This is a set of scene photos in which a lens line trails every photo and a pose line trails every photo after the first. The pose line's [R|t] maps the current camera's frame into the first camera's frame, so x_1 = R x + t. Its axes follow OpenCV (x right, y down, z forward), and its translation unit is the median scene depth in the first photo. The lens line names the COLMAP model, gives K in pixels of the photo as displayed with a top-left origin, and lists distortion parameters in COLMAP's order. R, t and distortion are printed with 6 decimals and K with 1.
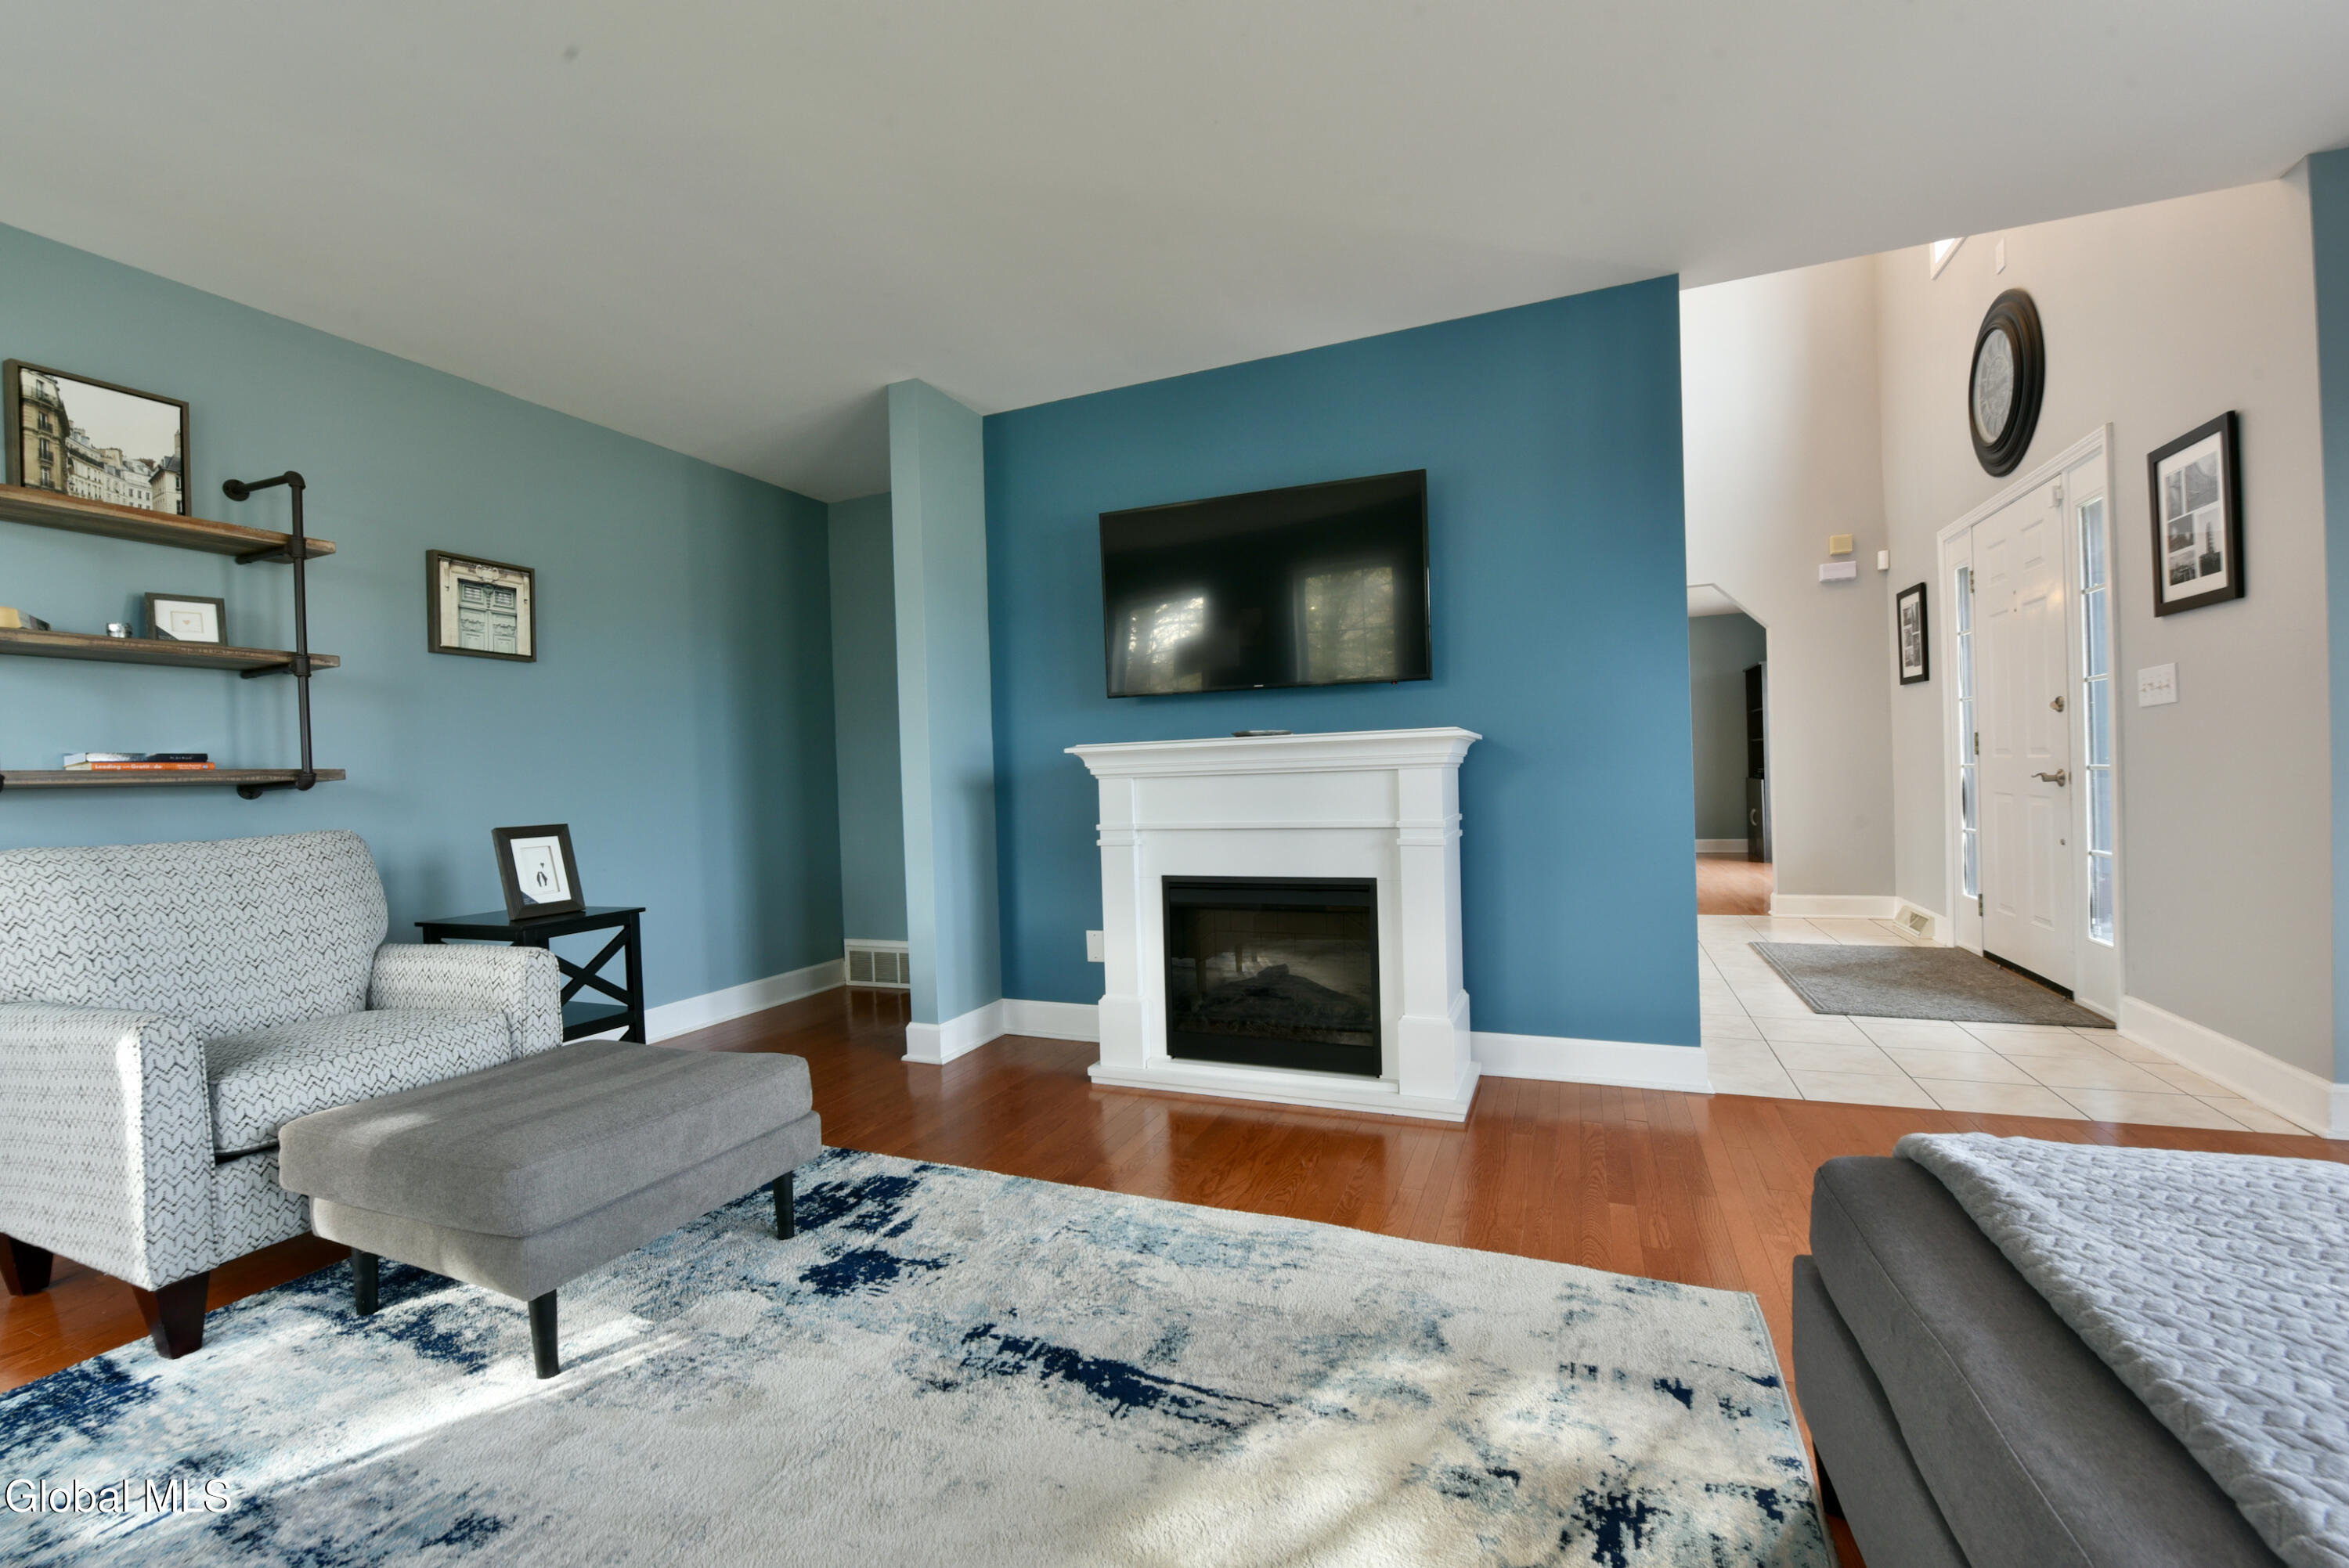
lens RADIAL K [[957.5, 0, 1182.3], [0, 957.5, 783.7], [0, 0, 1]] dist [-0.020222, -0.000586]
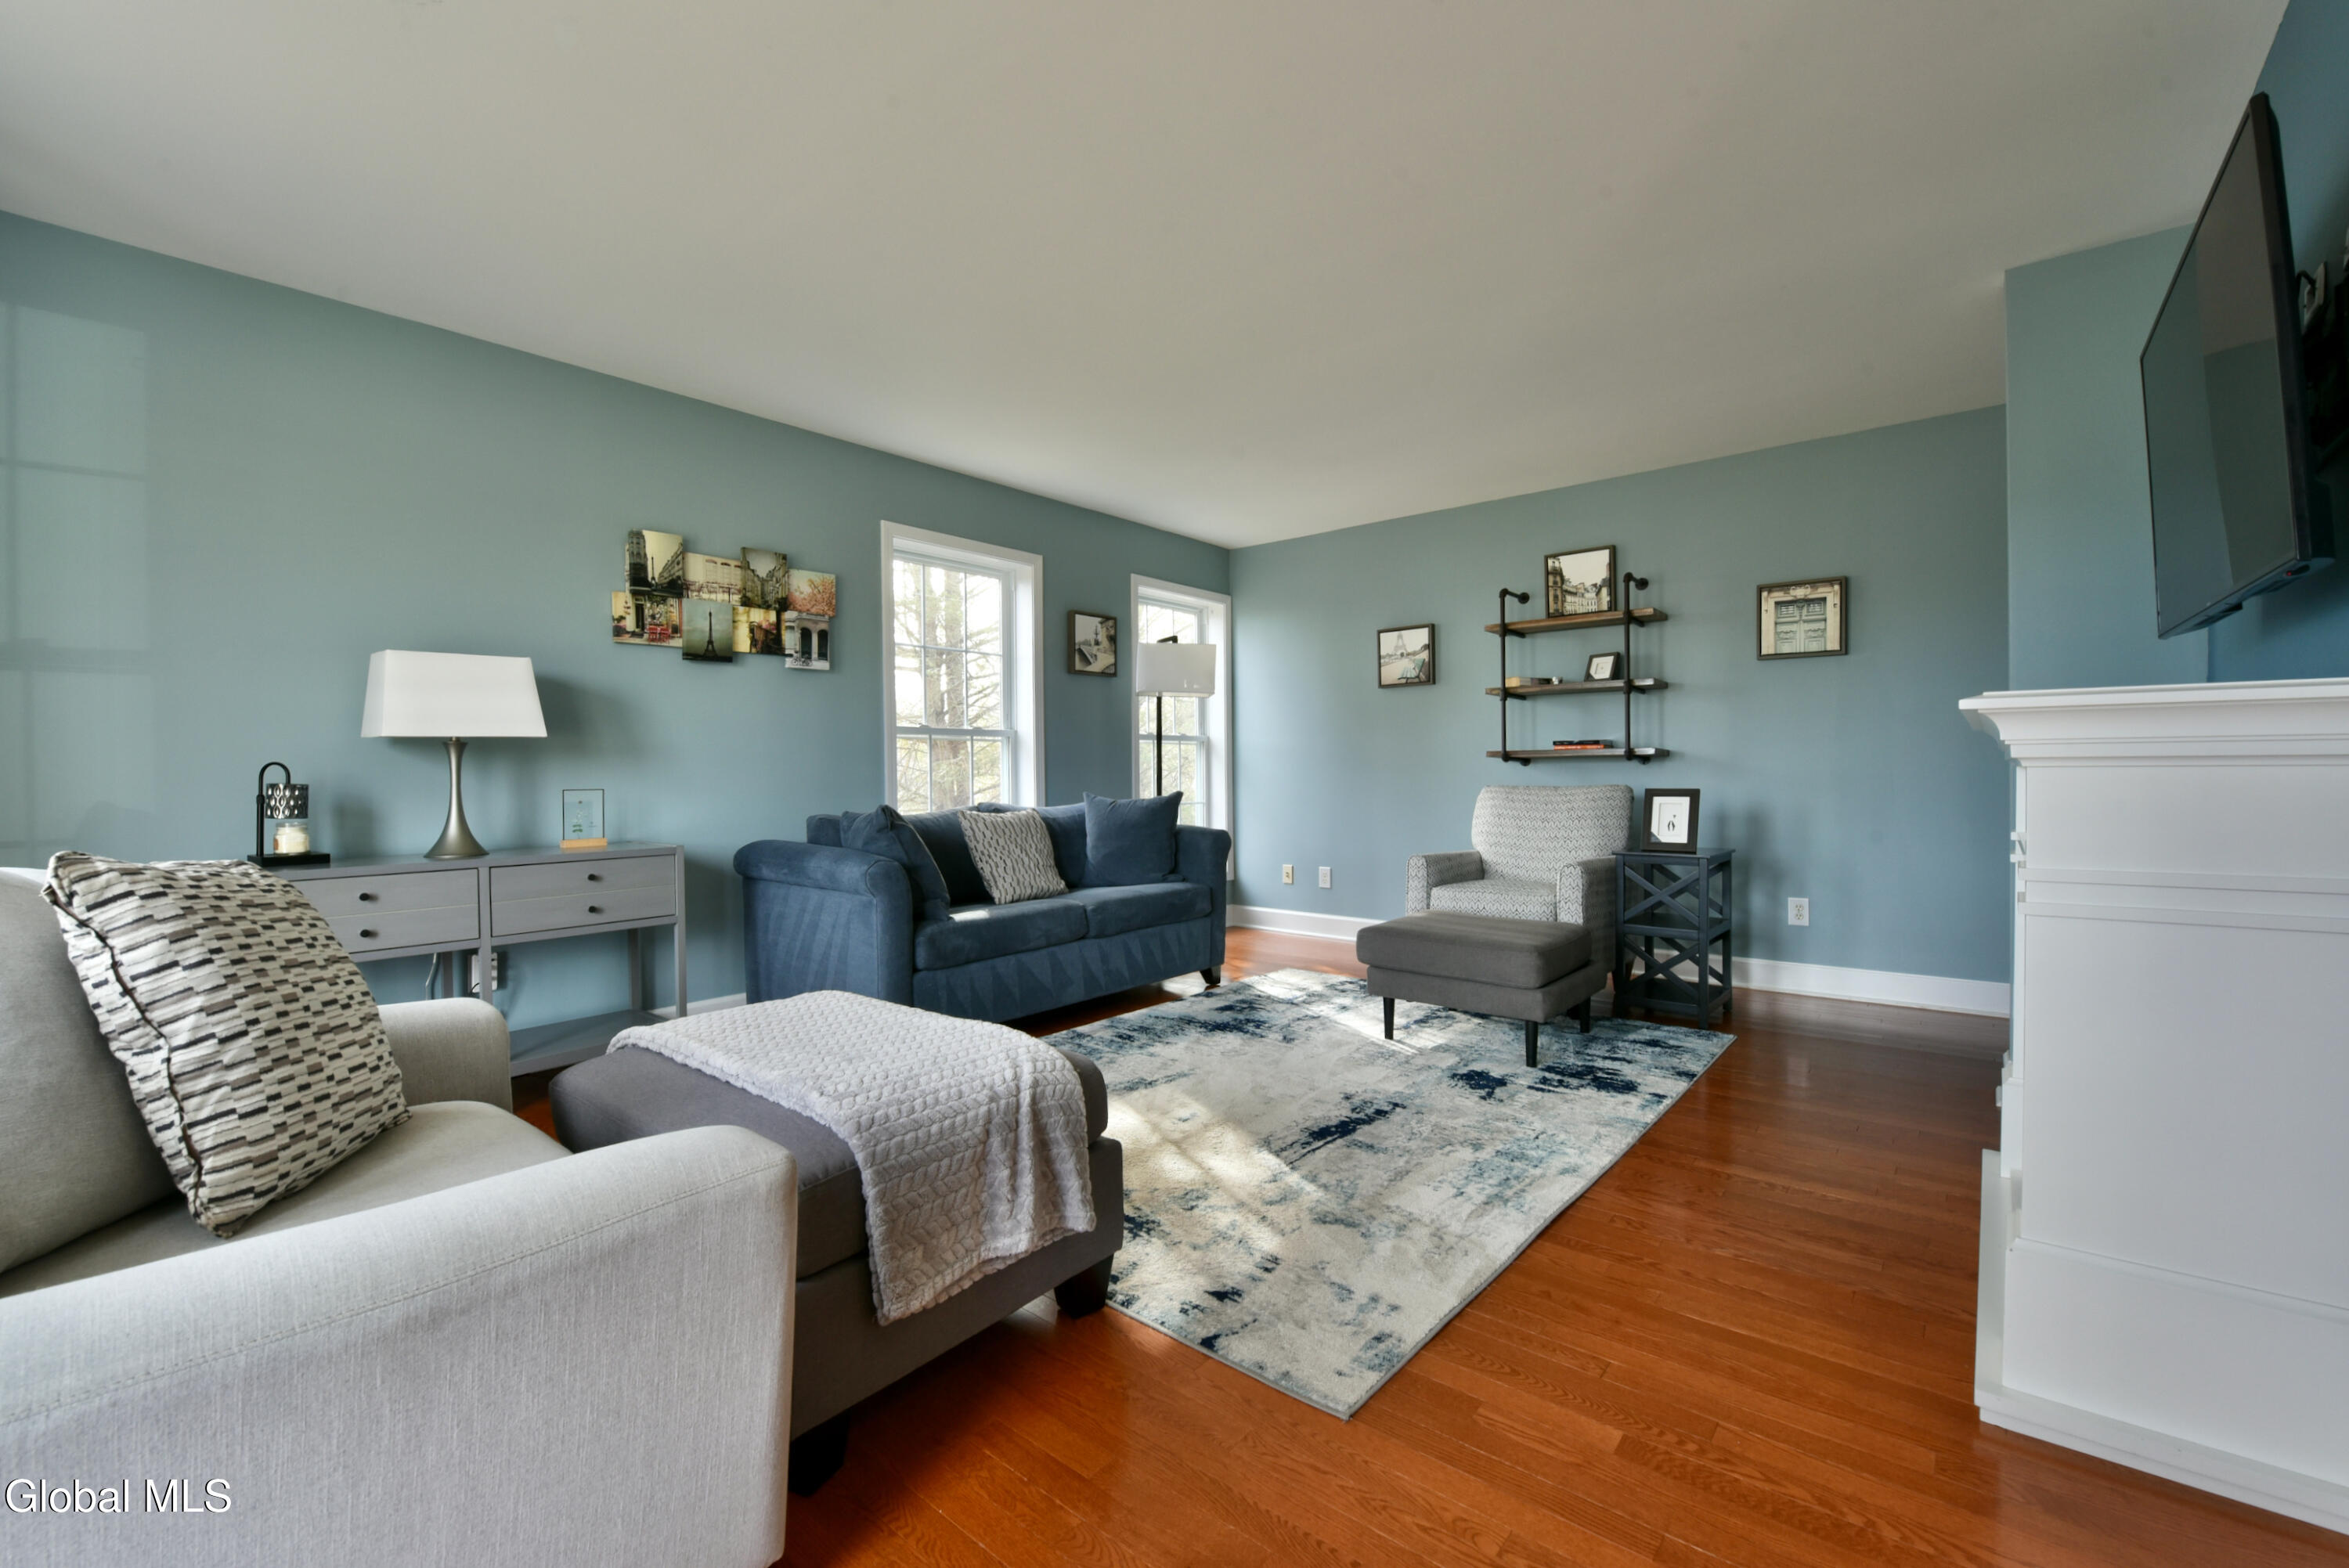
lens RADIAL K [[993.5, 0, 1186.8], [0, 993.5, 772.1], [0, 0, 1]] dist [-0.016308, -0.003141]
pose [[-0.305261, 0.037943, -0.951512, 1.118402], [0.010876, 0.999280, 0.036359, -0.050397], [0.952207, 0.000750, -0.305454, 0.867283]]
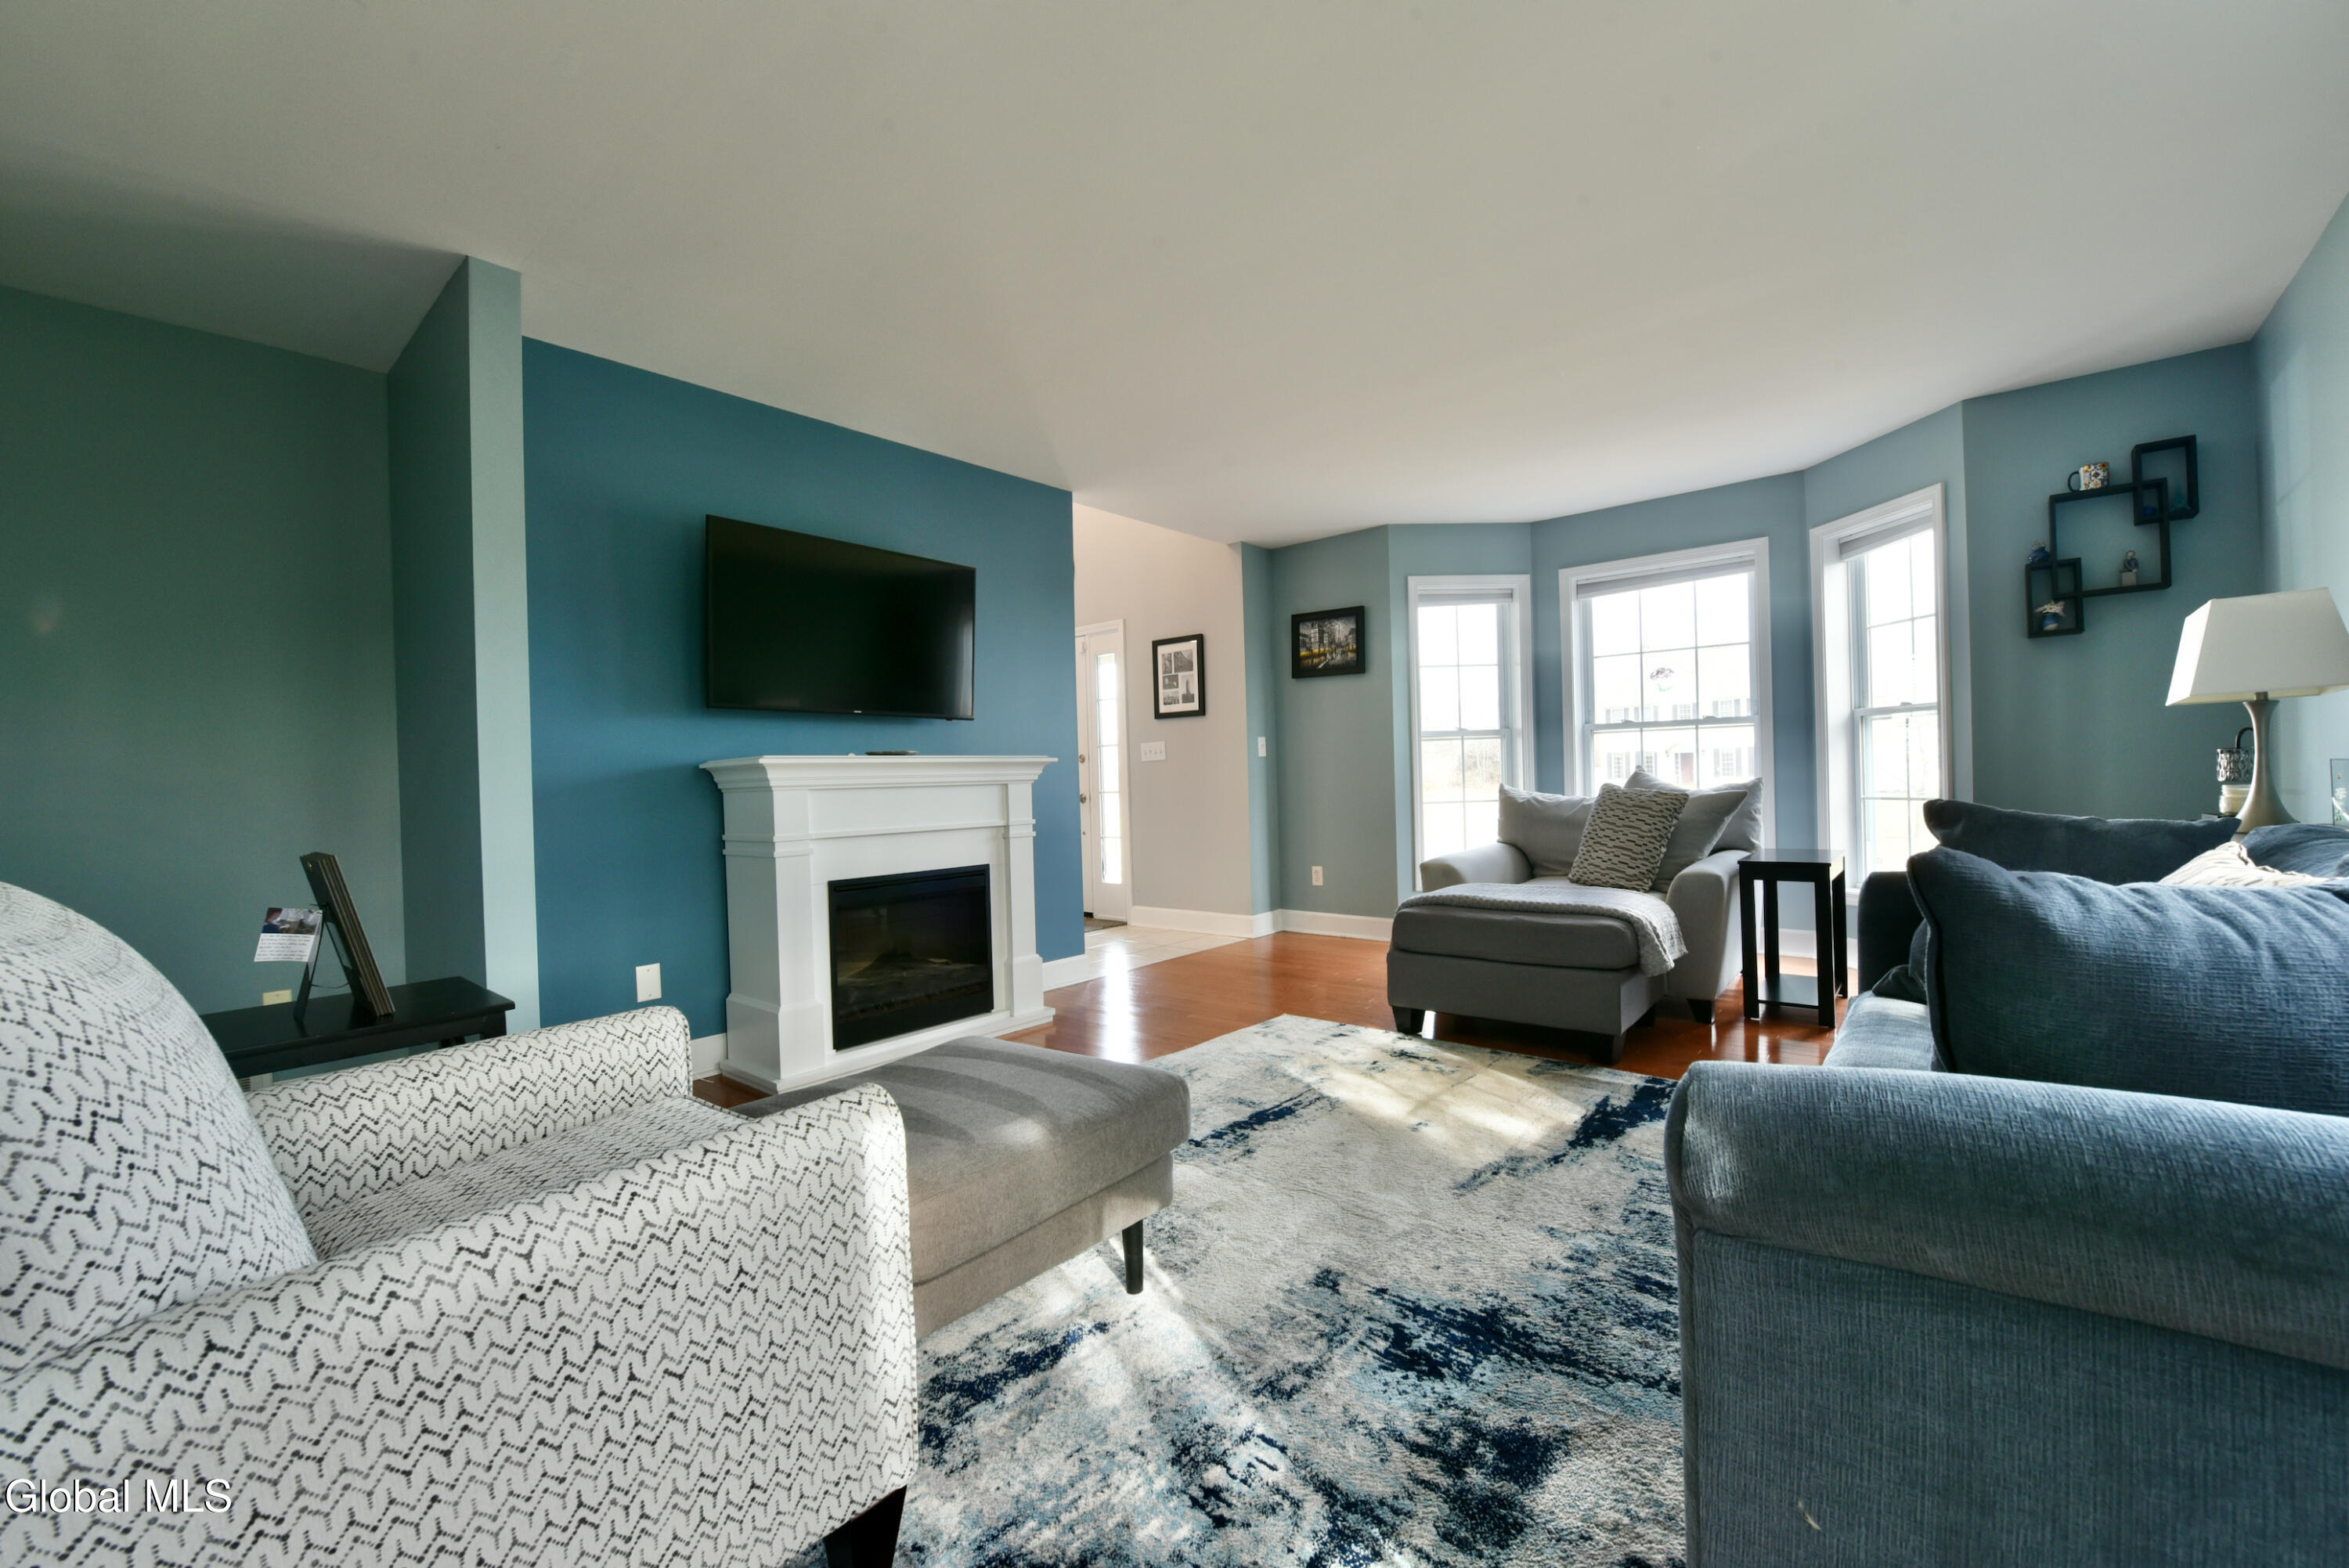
lens RADIAL K [[909.5, 0, 1192.4], [0, 909.5, 790.6], [0, 0, 1]] dist [-0.023867, -0.000164]
pose [[0.308946, 0.011974, 0.951004, -1.171147], [0.024794, 0.999480, -0.020639, 0.035633], [-0.950756, 0.029956, 0.308488, 0.402322]]
